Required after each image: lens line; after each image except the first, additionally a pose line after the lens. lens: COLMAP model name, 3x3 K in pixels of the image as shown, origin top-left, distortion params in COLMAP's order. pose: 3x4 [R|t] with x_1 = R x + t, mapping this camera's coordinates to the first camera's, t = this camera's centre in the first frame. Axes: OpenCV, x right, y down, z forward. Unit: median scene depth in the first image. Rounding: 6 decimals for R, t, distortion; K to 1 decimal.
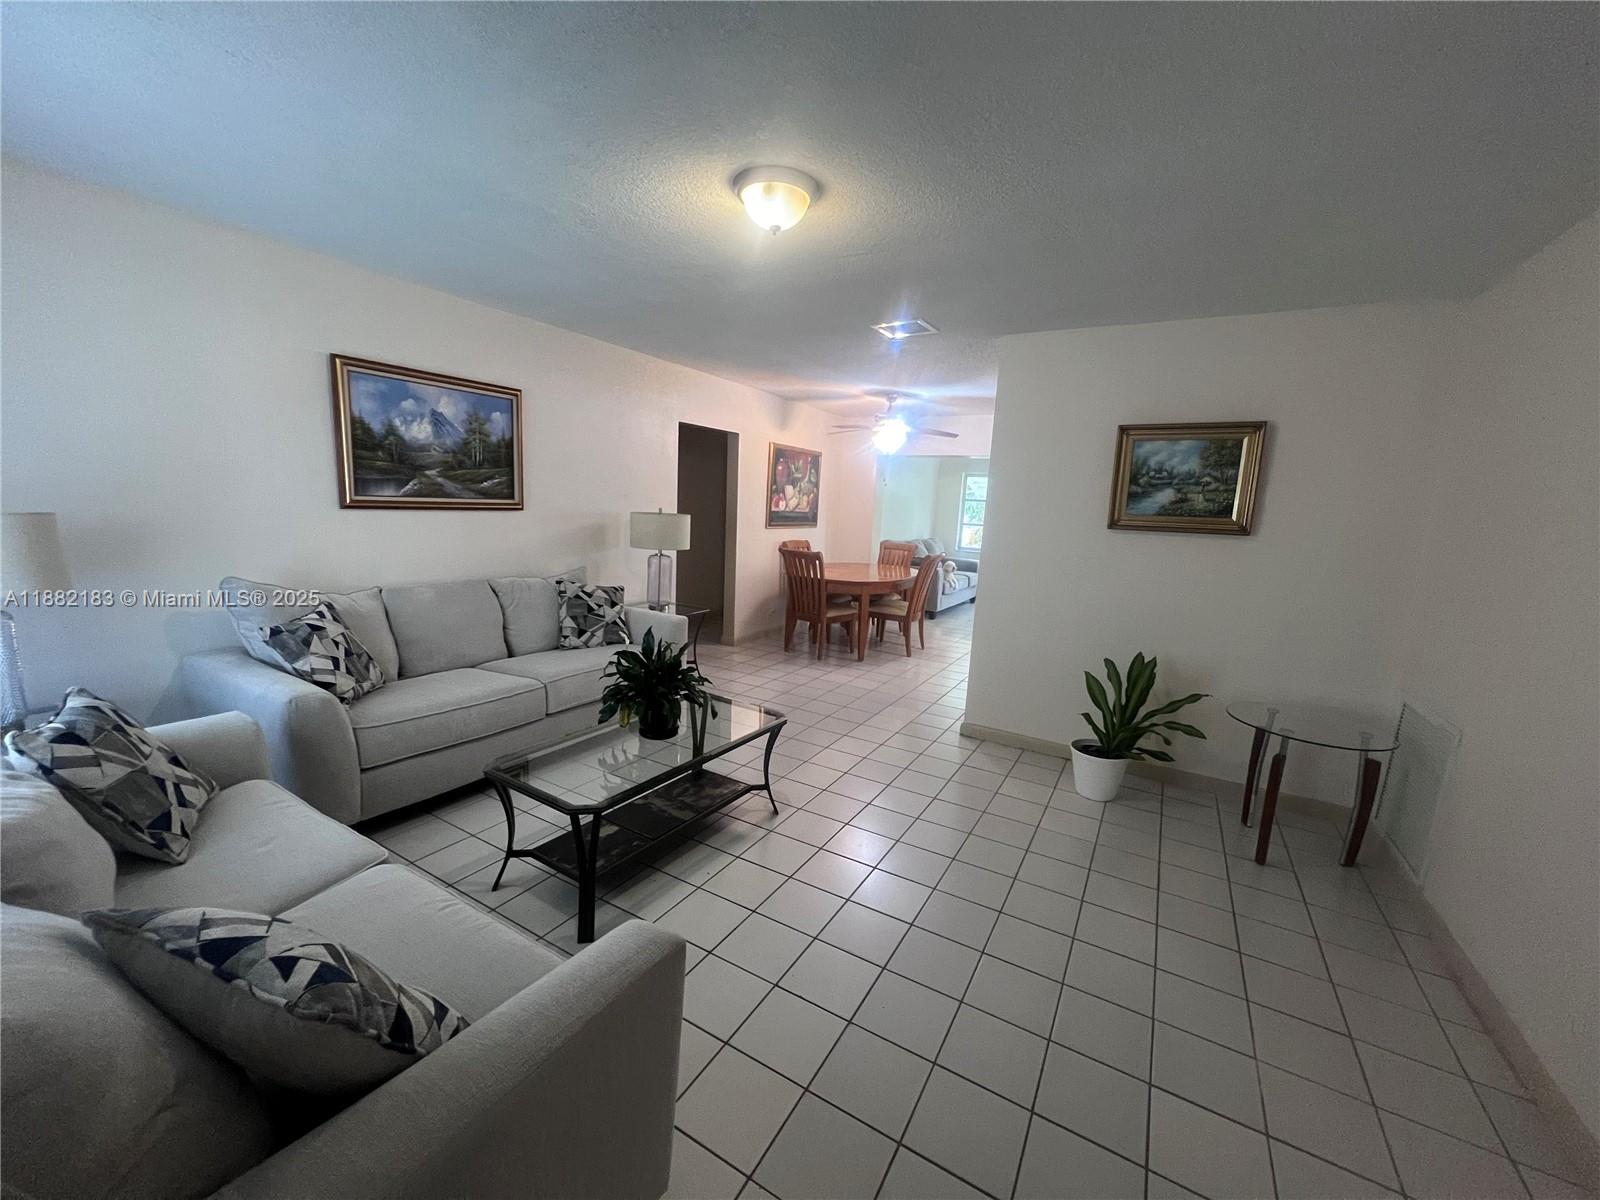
lens RADIAL K [[634.2, 0, 798.8], [0, 634.2, 599.6], [0, 0, 1]] dist [-0.003193, -0.000249]
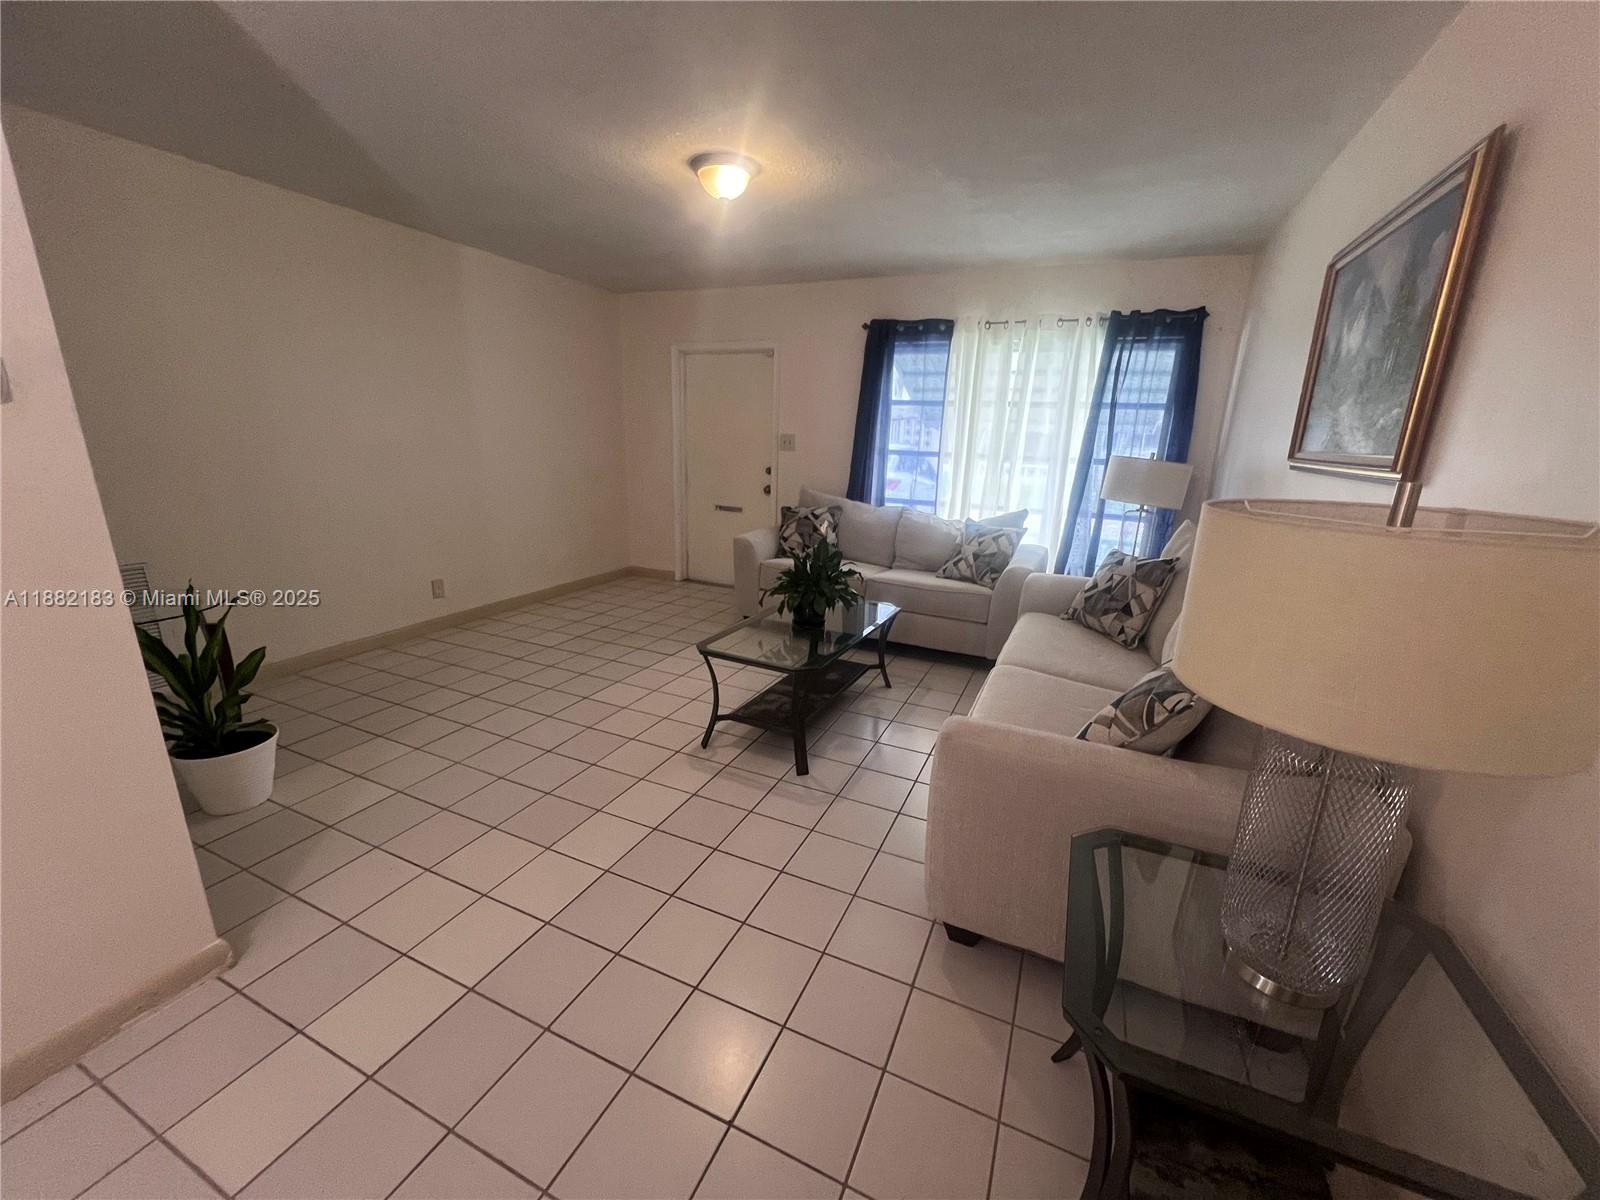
lens RADIAL K [[634.2, 0, 800.7], [0, 634.2, 604.3], [0, 0, 1]] dist [-0.003193, -0.000249]
pose [[-0.991806, -0.045273, -0.119462, -0.046209], [-0.090155, 0.910568, 0.403408, -0.225159], [0.090514, 0.410873, -0.907188, 1.542874]]
